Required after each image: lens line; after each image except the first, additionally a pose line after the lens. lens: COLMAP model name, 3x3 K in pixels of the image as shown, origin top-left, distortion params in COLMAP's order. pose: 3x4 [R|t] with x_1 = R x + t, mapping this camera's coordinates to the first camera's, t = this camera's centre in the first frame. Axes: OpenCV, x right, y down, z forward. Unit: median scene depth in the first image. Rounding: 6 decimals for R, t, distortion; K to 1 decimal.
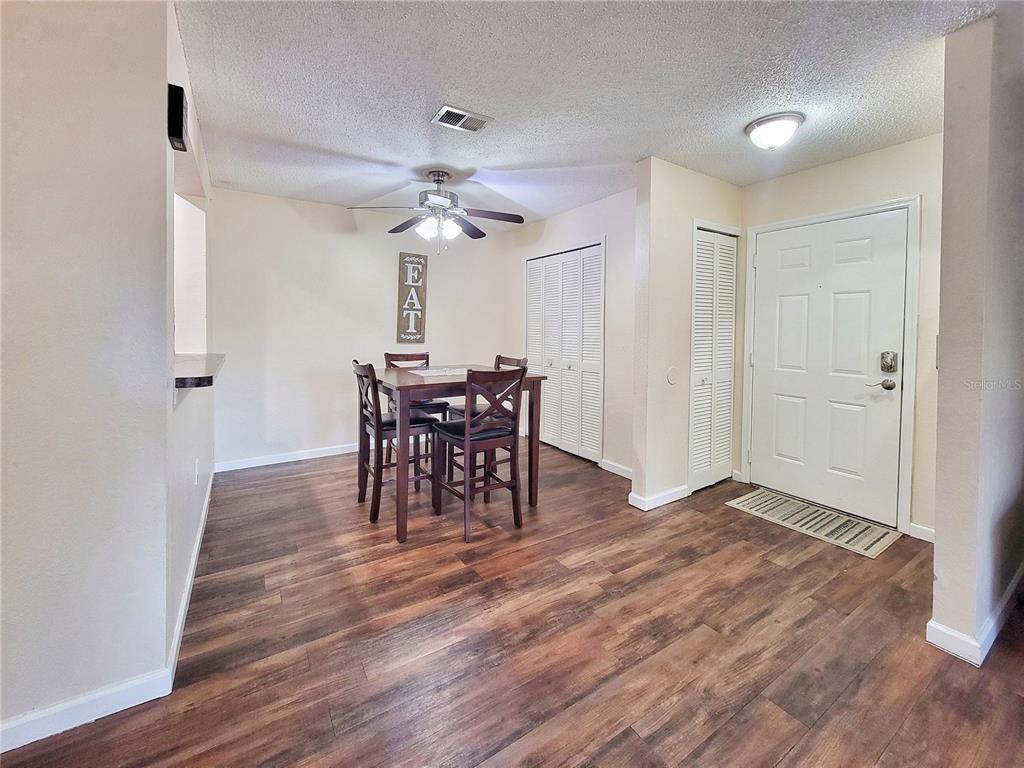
lens RADIAL K [[417.7, 0, 514.5], [0, 417.7, 336.4], [0, 0, 1]] dist [0.000238, 0.000180]
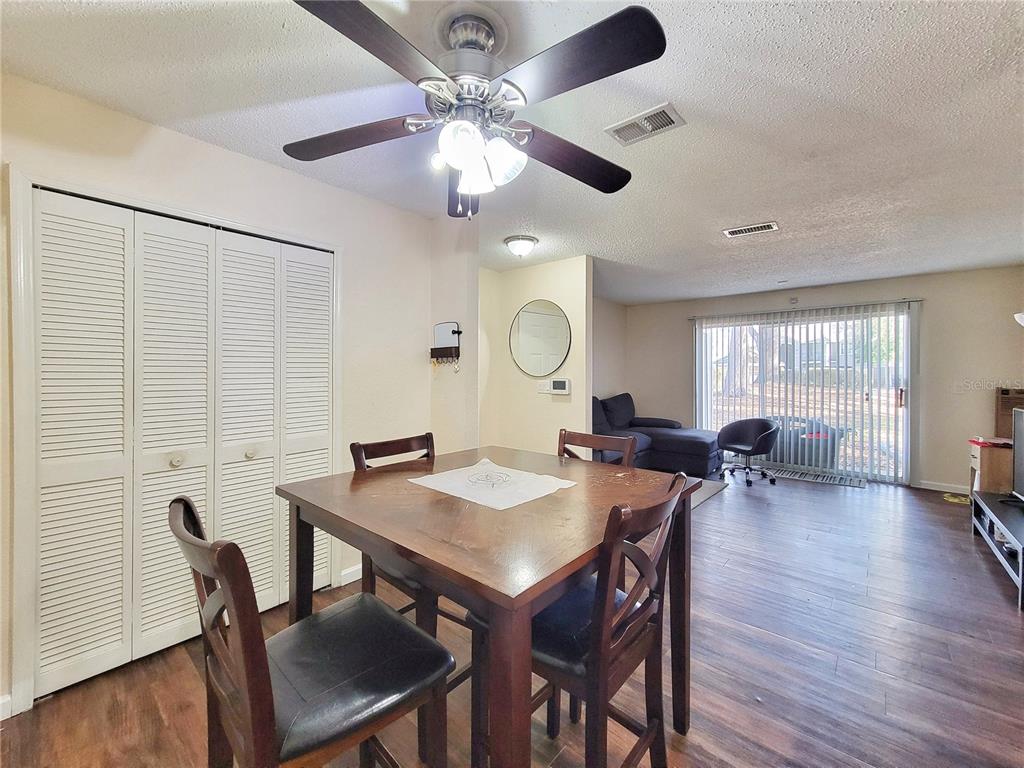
lens RADIAL K [[417.7, 0, 516.1], [0, 417.7, 372.9], [0, 0, 1]] dist [0.000238, 0.000180]
pose [[-0.279968, -0.015293, 0.959888, -0.727825], [0.009855, 0.999775, 0.018803, -0.057060], [-0.959959, 0.014723, -0.279754, 1.284718]]
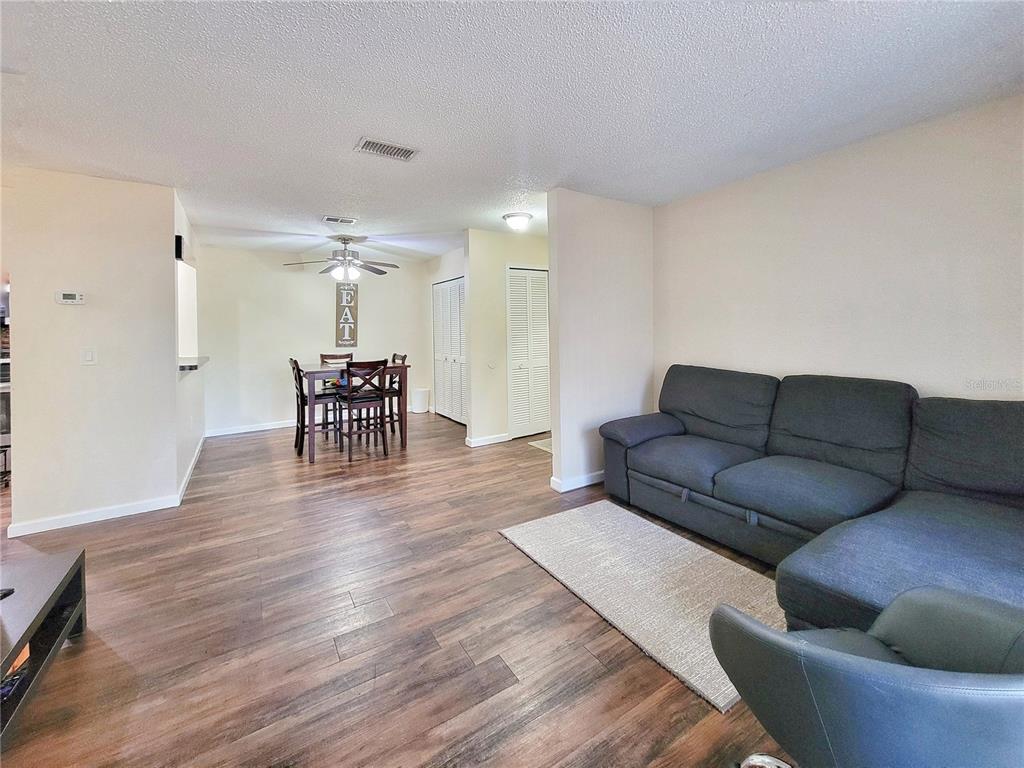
lens RADIAL K [[417.7, 0, 513.7], [0, 417.7, 330.1], [0, 0, 1]] dist [0.000238, 0.000180]
pose [[0.999655, -0.026164, -0.002391, 0.528250], [0.026111, 0.999462, -0.019846, 0.003165], [0.002909, 0.019776, 0.999800, -0.661890]]
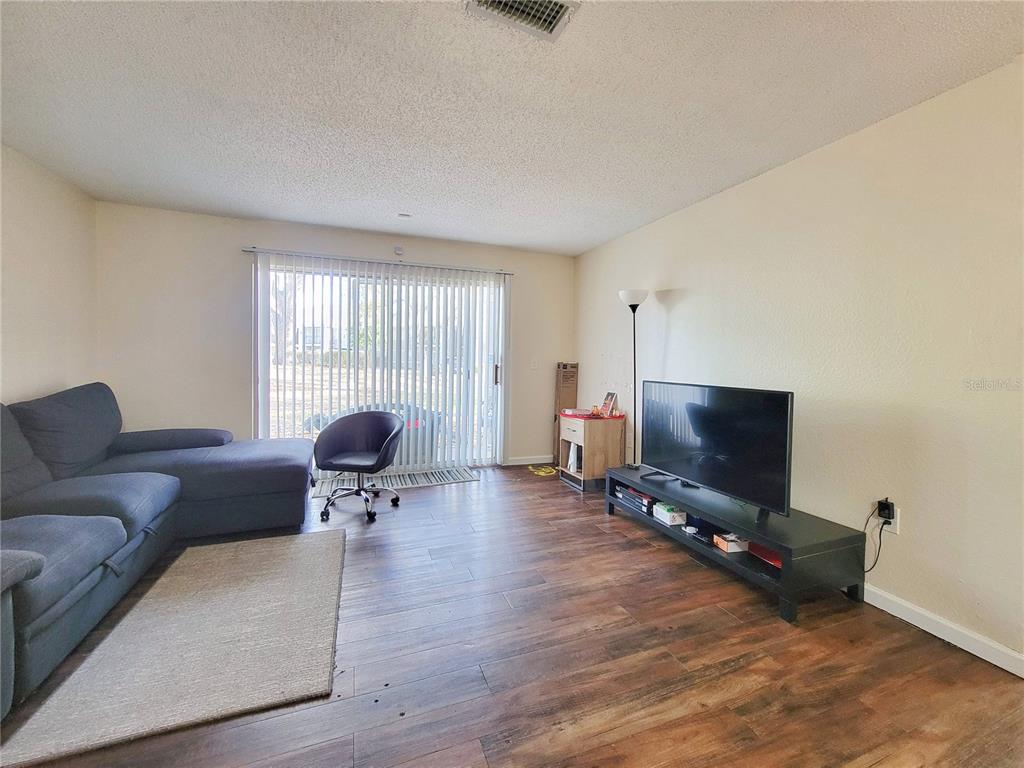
lens RADIAL K [[417.7, 0, 513.4], [0, 417.7, 363.6], [0, 0, 1]] dist [0.000238, 0.000180]
pose [[-0.978037, -0.028505, 0.206472, 0.133321], [-0.022512, 0.999256, 0.031318, 0.001680], [-0.207211, 0.025982, -0.977951, 0.836047]]
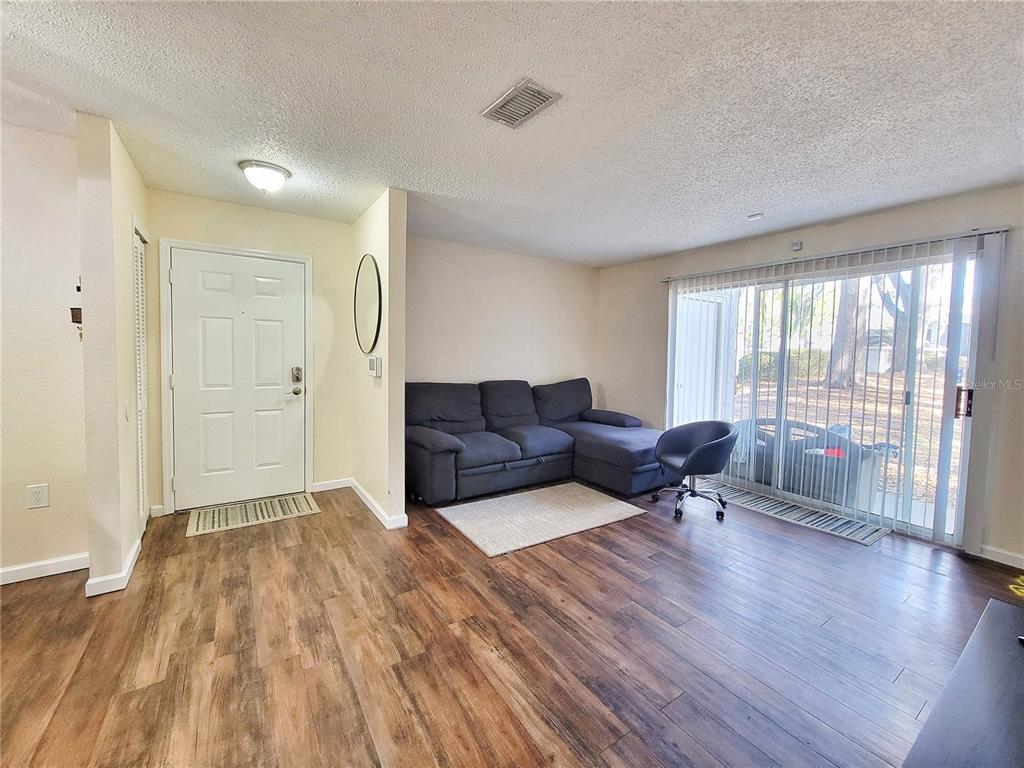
lens RADIAL K [[417.7, 0, 514.8], [0, 417.7, 373.4], [0, 0, 1]] dist [0.000238, 0.000180]
pose [[-0.021386, -0.066902, 0.997530, -0.485636], [-0.004008, 0.997756, 0.066831, -0.037987], [-0.999763, -0.002569, -0.021607, 0.315036]]
